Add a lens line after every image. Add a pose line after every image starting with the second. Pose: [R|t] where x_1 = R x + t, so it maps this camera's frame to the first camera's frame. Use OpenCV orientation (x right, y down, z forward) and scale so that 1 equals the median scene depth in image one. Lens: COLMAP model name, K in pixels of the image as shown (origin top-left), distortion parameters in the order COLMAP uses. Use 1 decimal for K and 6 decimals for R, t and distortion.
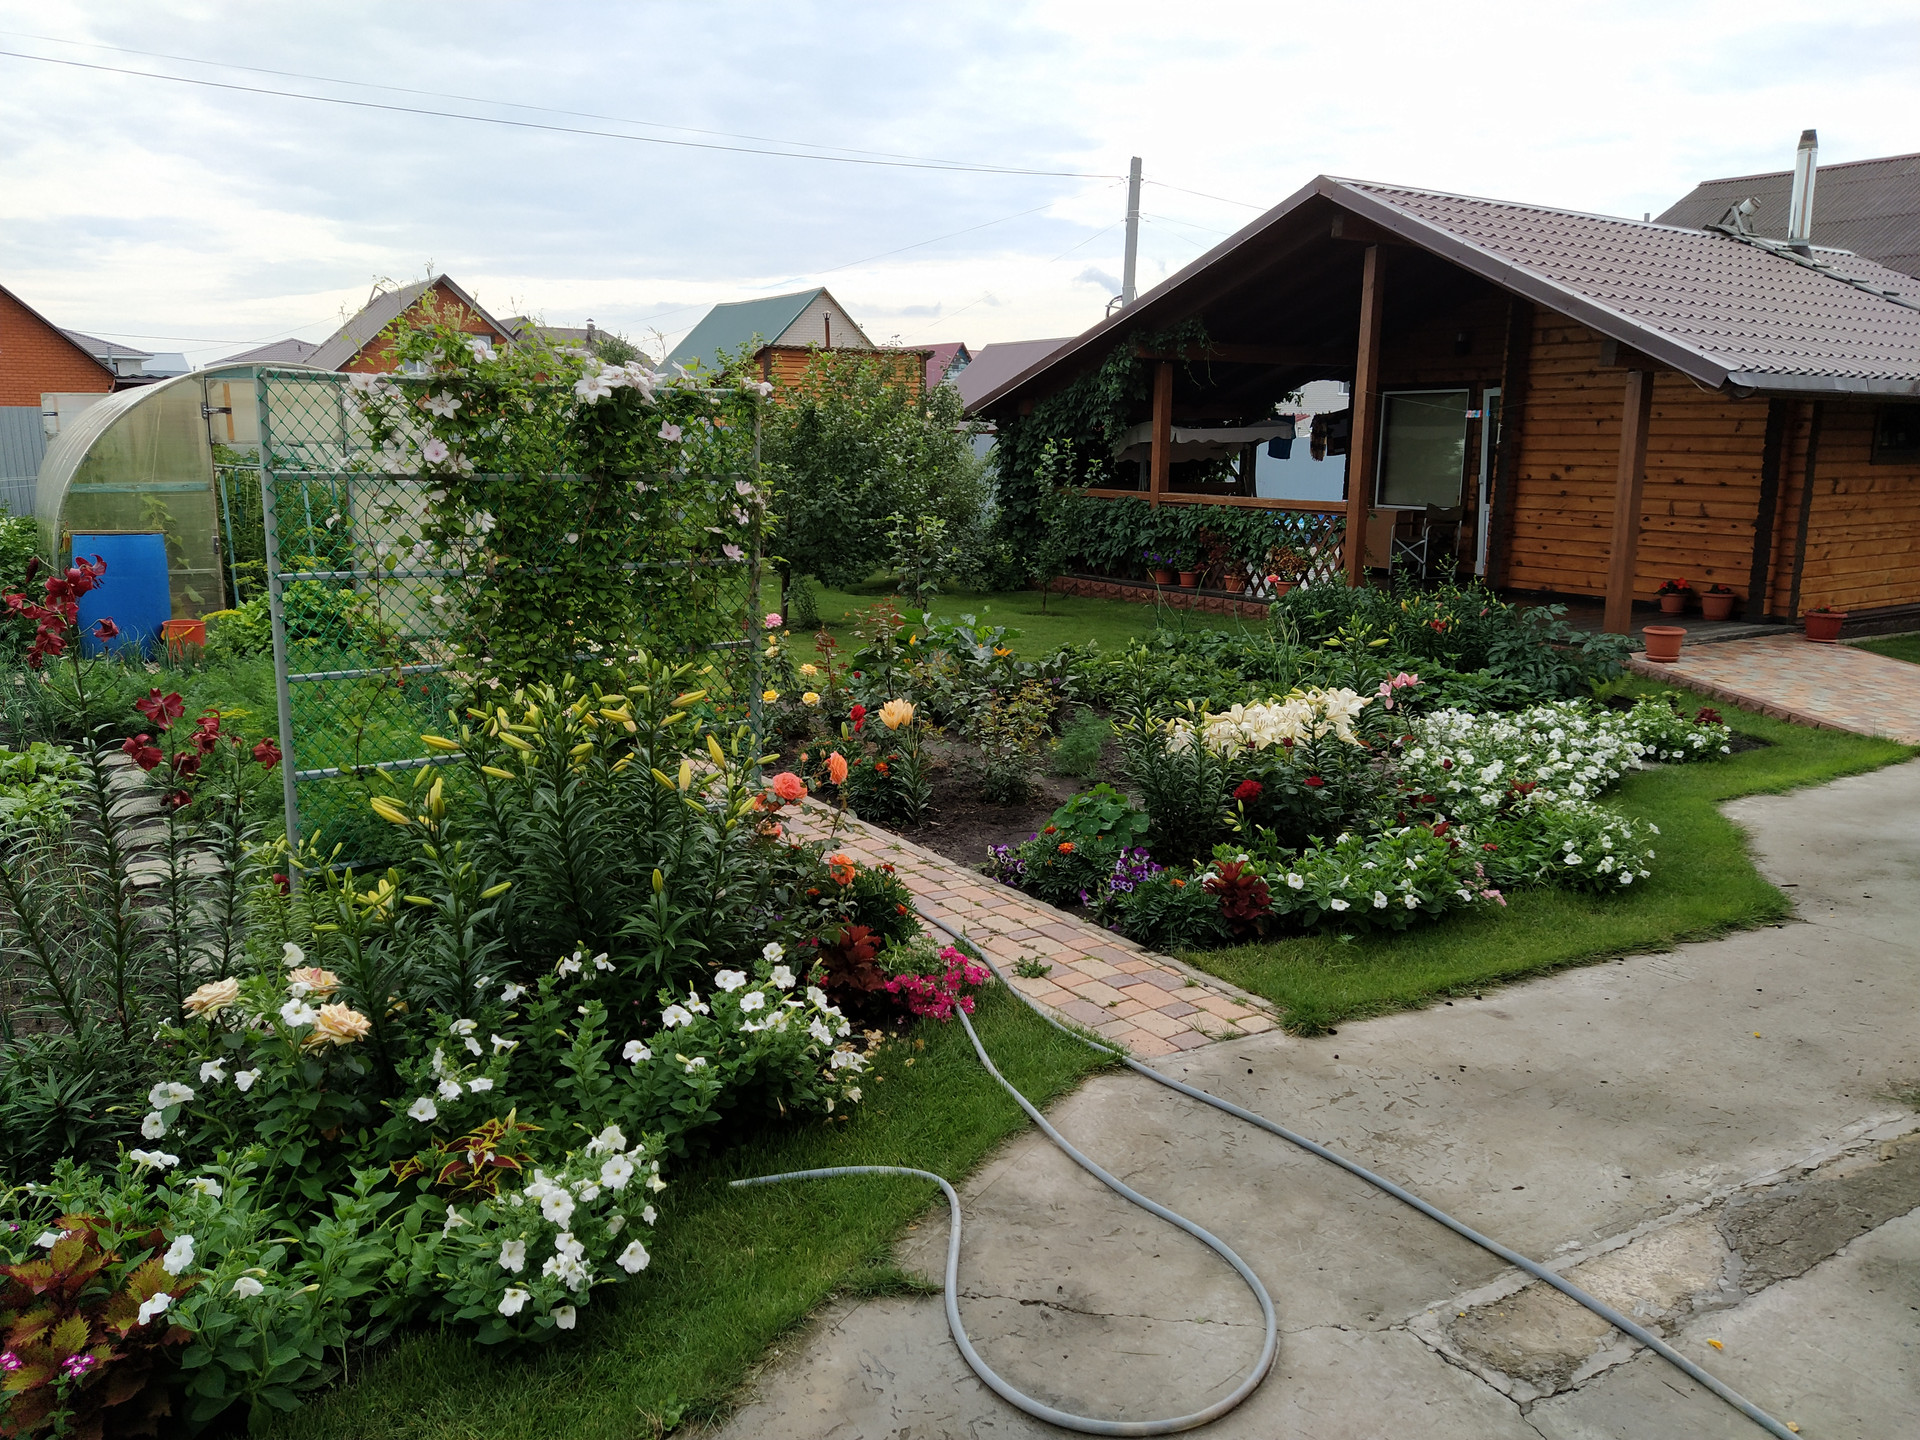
lens RADIAL K [[1432.0, 0, 960.0], [0, 1432.0, 720.0], [0, 0, 1]] dist [0.087199, -0.134960]
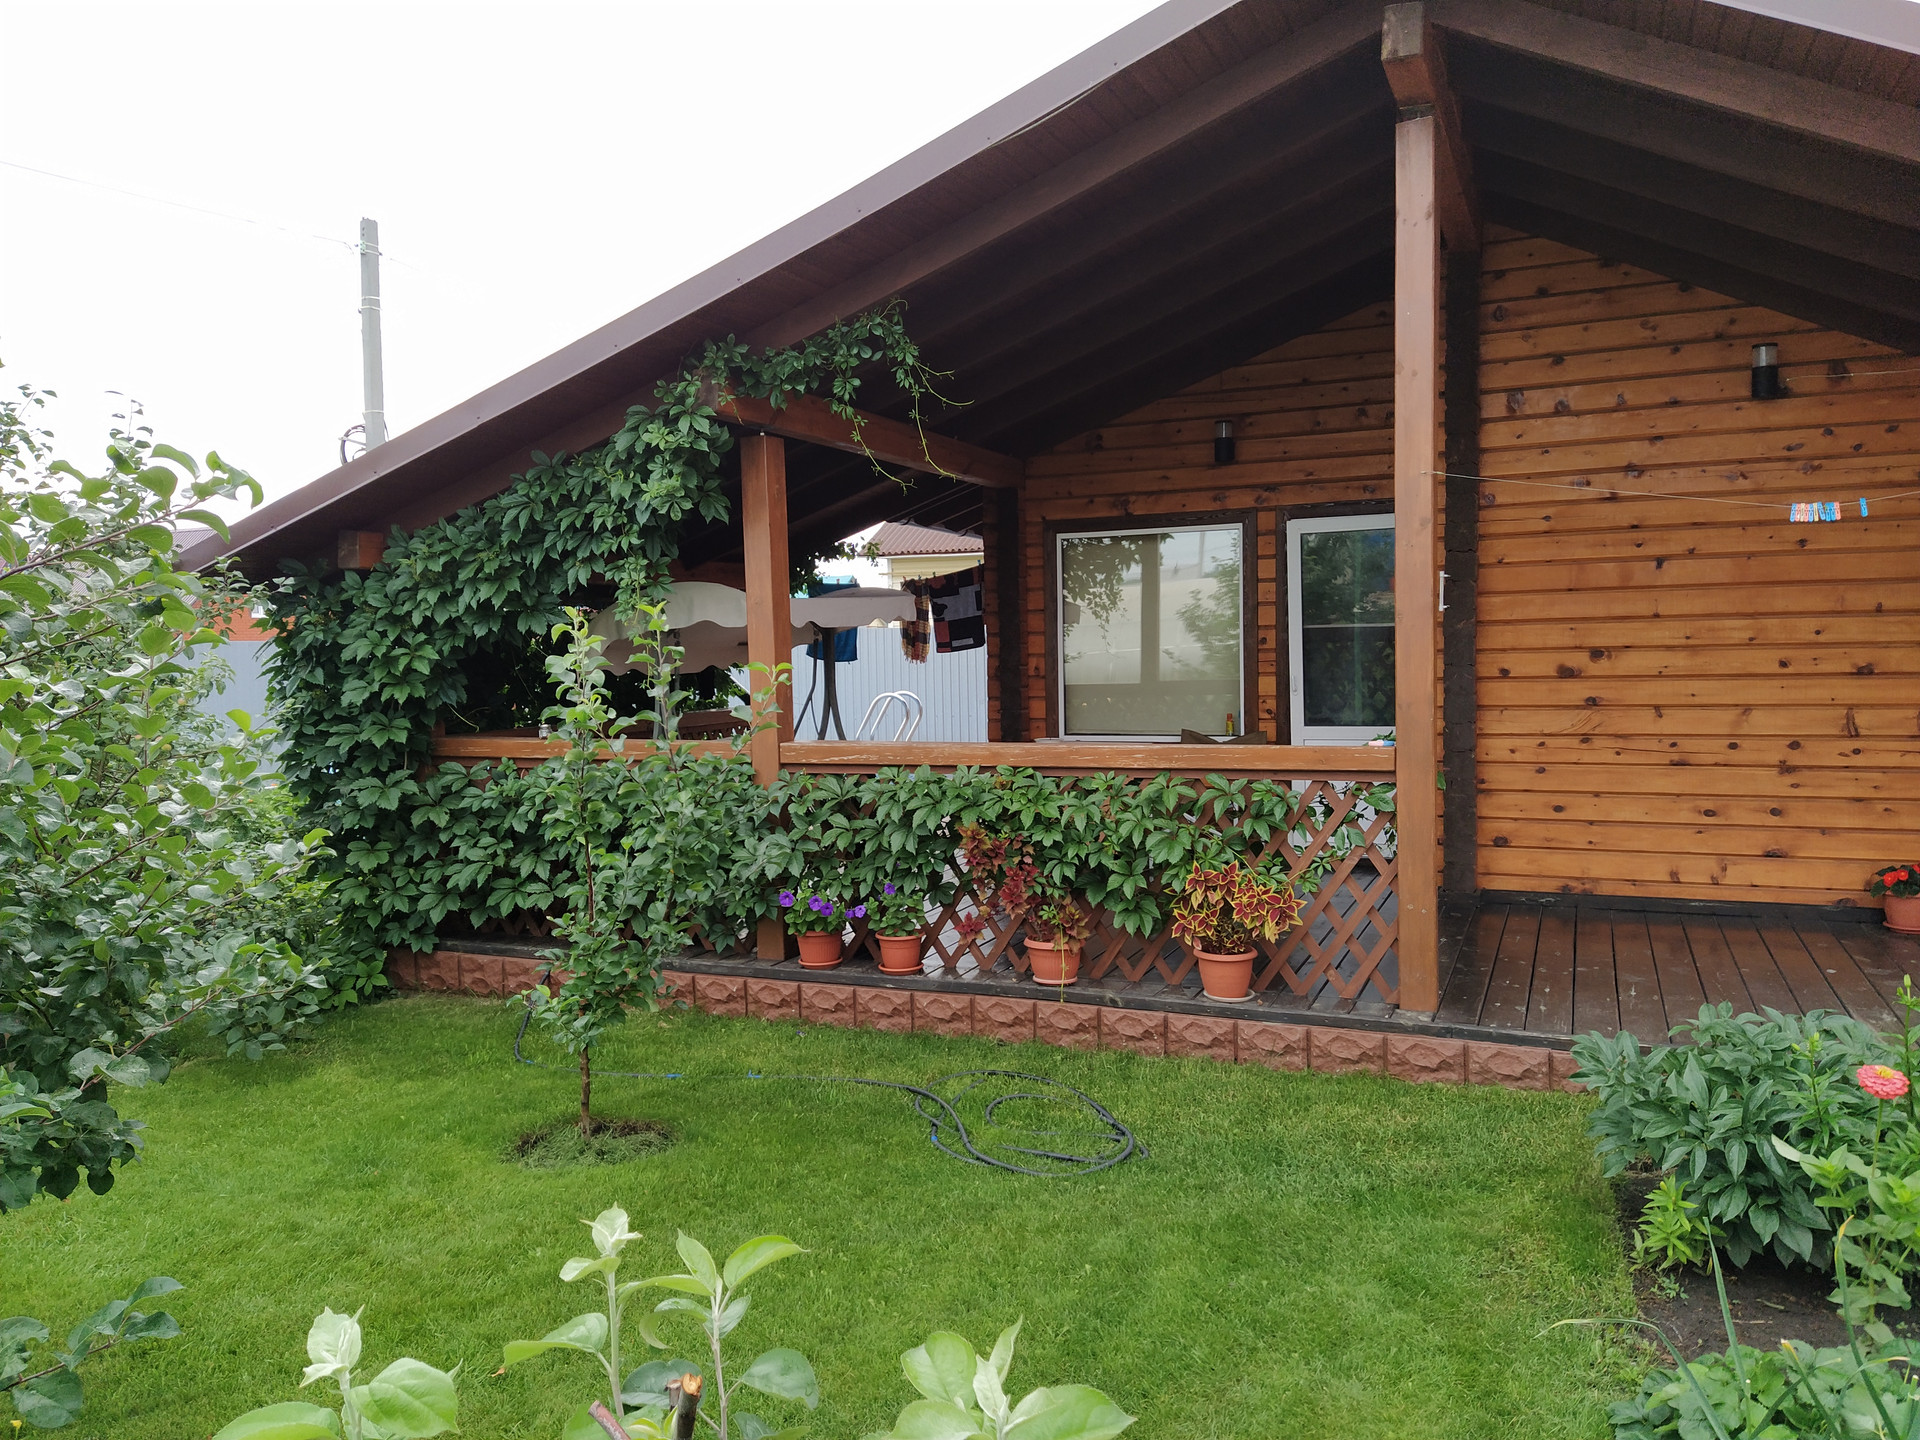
lens RADIAL K [[1432.0, 0, 960.0], [0, 1432.0, 720.0], [0, 0, 1]] dist [0.087199, -0.134960]
pose [[0.836545, -0.055610, 0.545068, -0.053700], [0.133523, 0.985534, -0.104377, -0.148311], [-0.531379, 0.160095, 0.831869, 0.814533]]
